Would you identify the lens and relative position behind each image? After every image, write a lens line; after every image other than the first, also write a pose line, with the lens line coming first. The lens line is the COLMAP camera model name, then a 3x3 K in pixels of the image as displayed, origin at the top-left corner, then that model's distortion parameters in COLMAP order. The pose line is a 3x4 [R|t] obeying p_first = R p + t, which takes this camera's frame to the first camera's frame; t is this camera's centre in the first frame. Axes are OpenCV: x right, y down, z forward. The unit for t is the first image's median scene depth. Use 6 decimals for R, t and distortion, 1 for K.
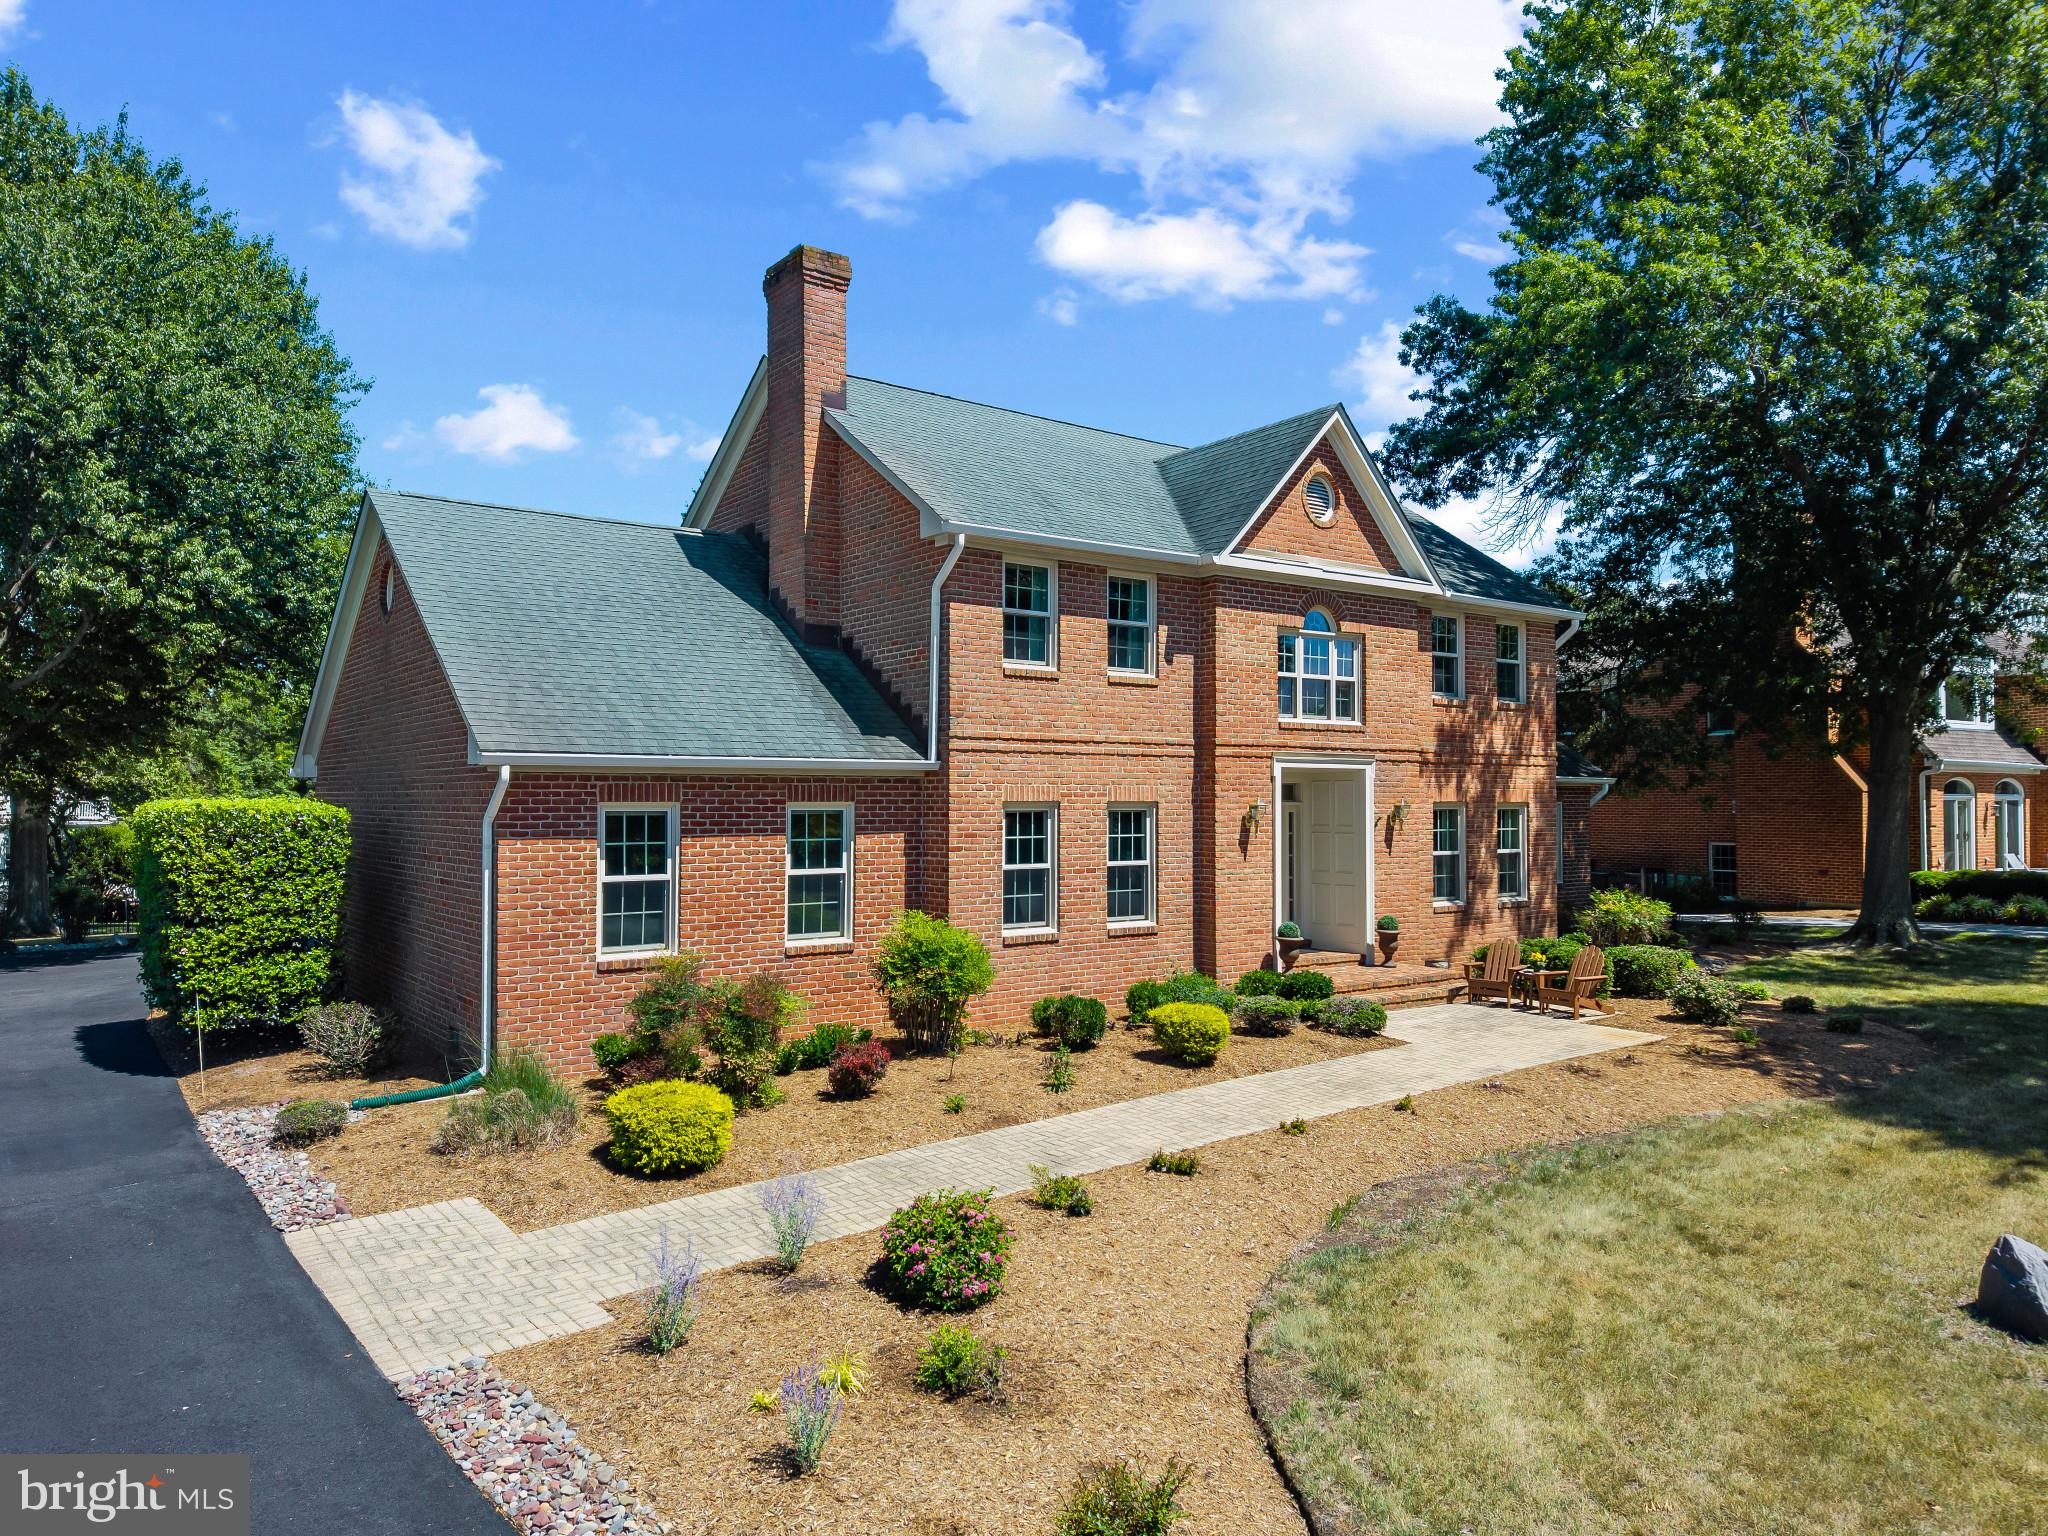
lens RADIAL K [[1421.7, 0, 1010.2], [0, 1421.7, 771.5], [0, 0, 1]] dist [0.042885, -0.054945]
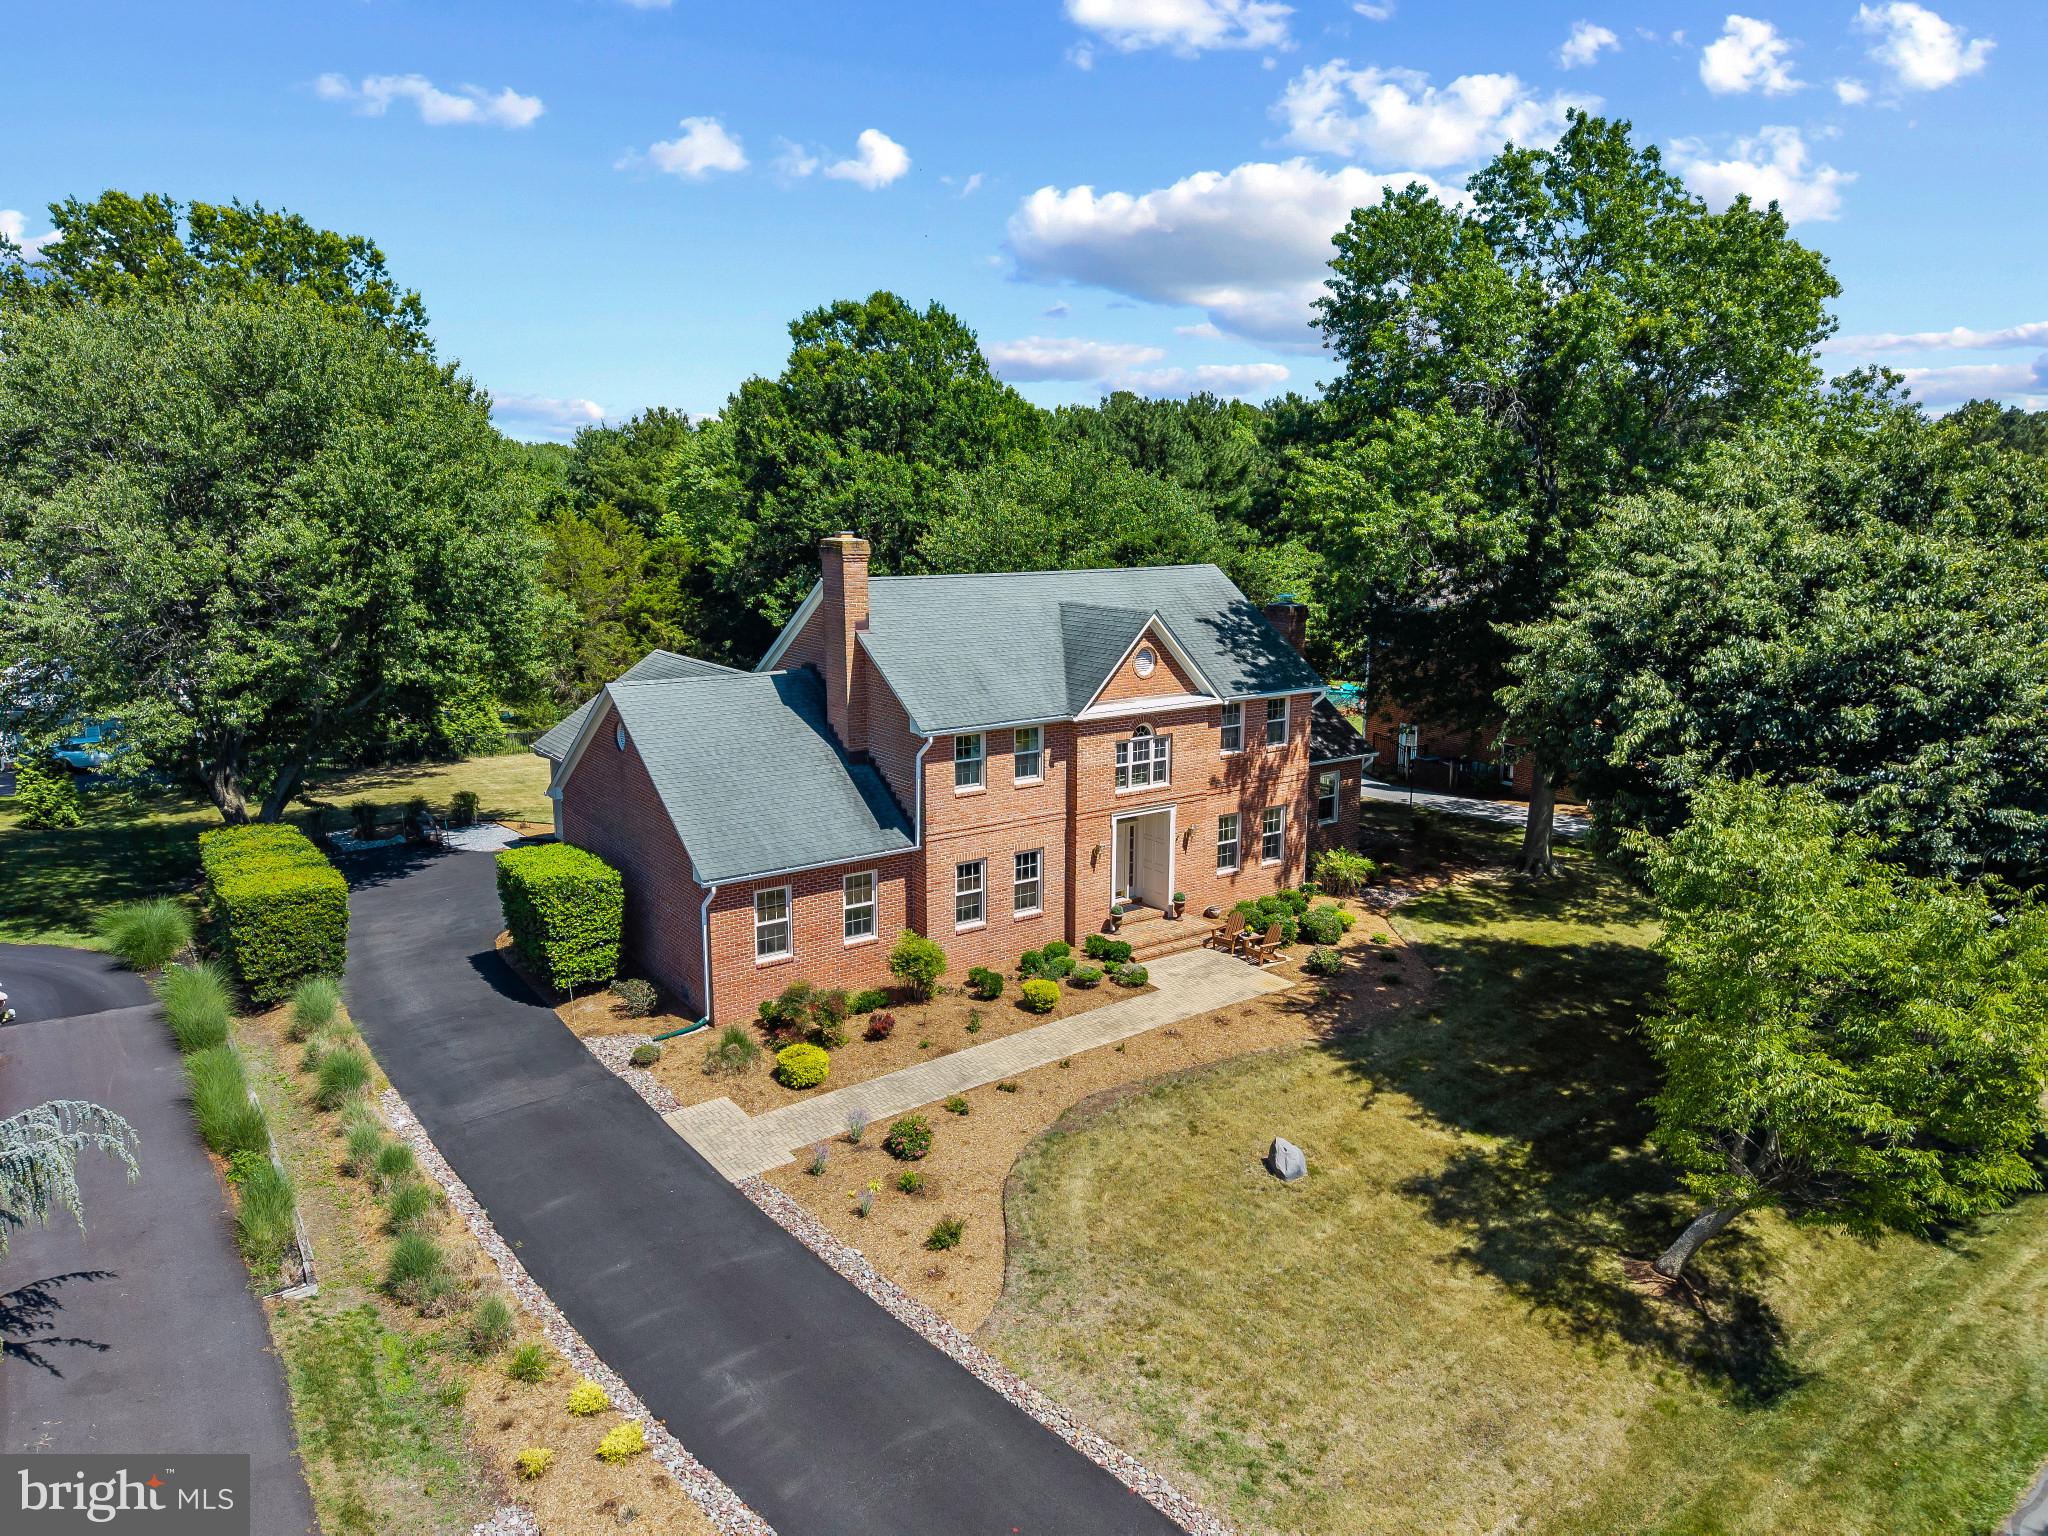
lens RADIAL K [[1379.8, 0, 1024.0], [0, 1379.8, 768.0], [0, 0, 1]] dist [0.021844, -0.026786]
pose [[0.999951, 0.002009, -0.009713, 0.100876], [-0.000014, 0.979567, 0.201118, -0.459574], [0.009919, -0.201108, 0.979519, -0.760201]]
